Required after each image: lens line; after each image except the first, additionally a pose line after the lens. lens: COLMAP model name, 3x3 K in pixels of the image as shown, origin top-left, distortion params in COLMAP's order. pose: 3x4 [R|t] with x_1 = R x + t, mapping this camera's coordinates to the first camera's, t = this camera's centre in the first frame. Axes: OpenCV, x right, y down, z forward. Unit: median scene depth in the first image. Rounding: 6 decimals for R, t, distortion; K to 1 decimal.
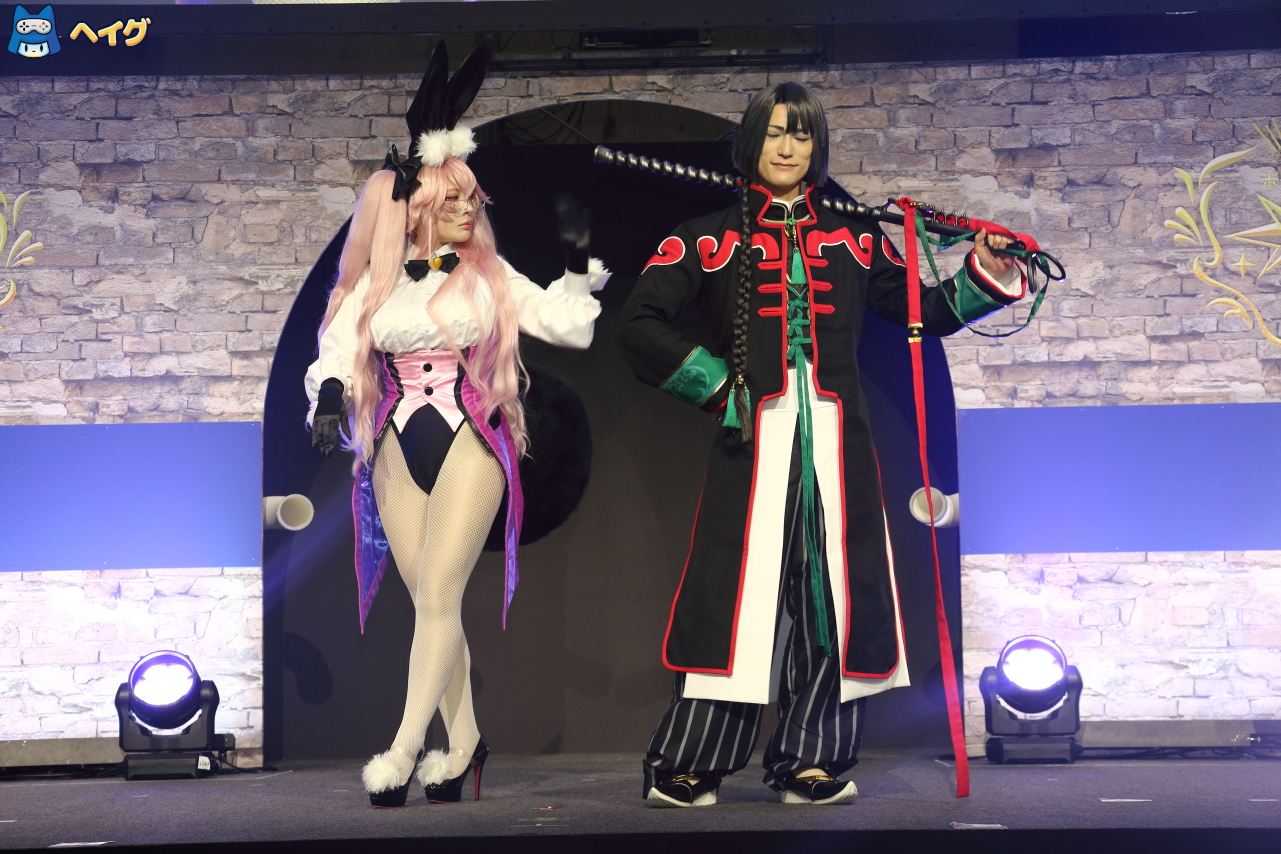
lens RADIAL K [[3662.3, 0, 643.2], [0, 3662.3, 430.2], [0, 0, 1]] dist [0.447287, 0.919858]
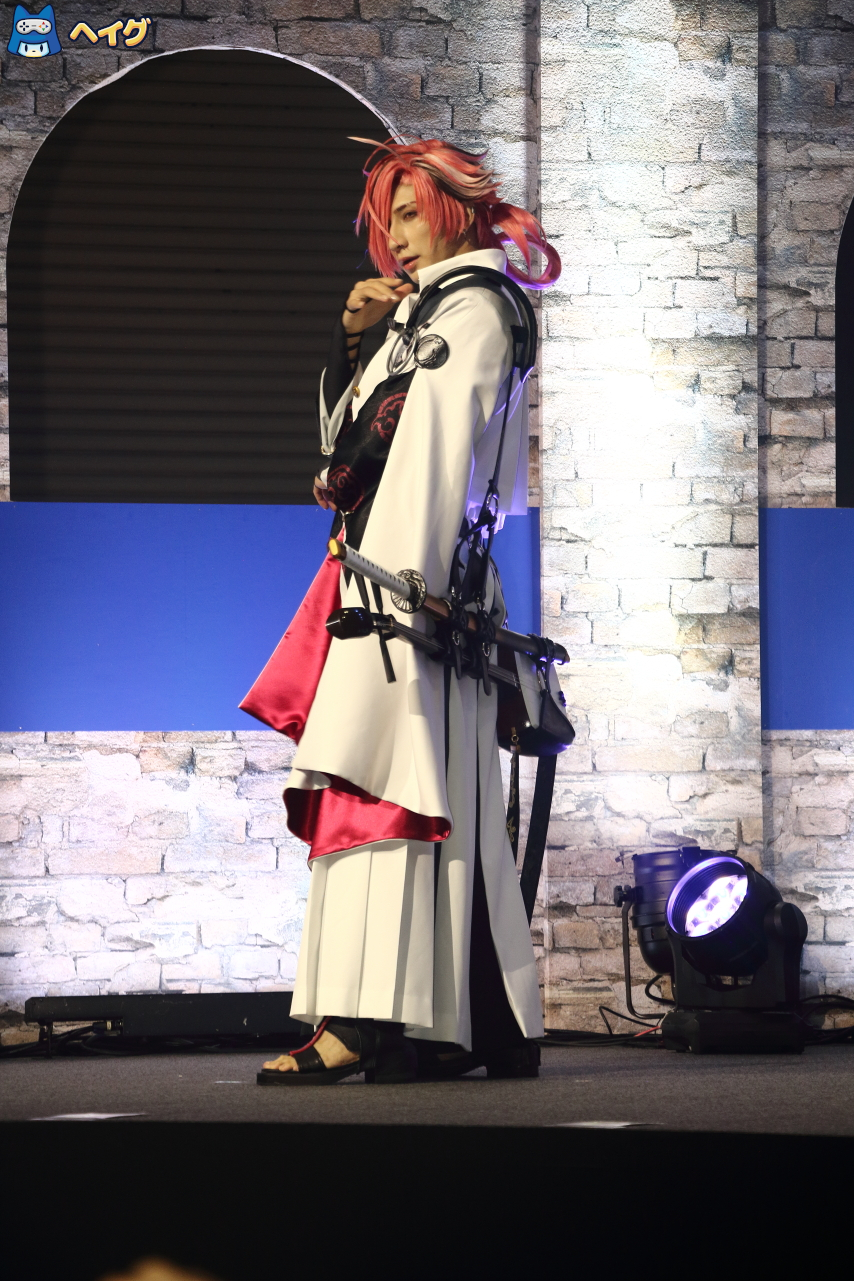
lens RADIAL K [[5850.7, 0, 435.8], [0, 5850.7, 638.7], [0, 0, 1]] dist [1.317938, 10.528198]
pose [[0.961144, 0.017373, 0.275500, -0.379639], [-0.022254, 0.999646, 0.014601, 0.006162], [-0.275149, -0.020165, 0.961190, 0.007577]]
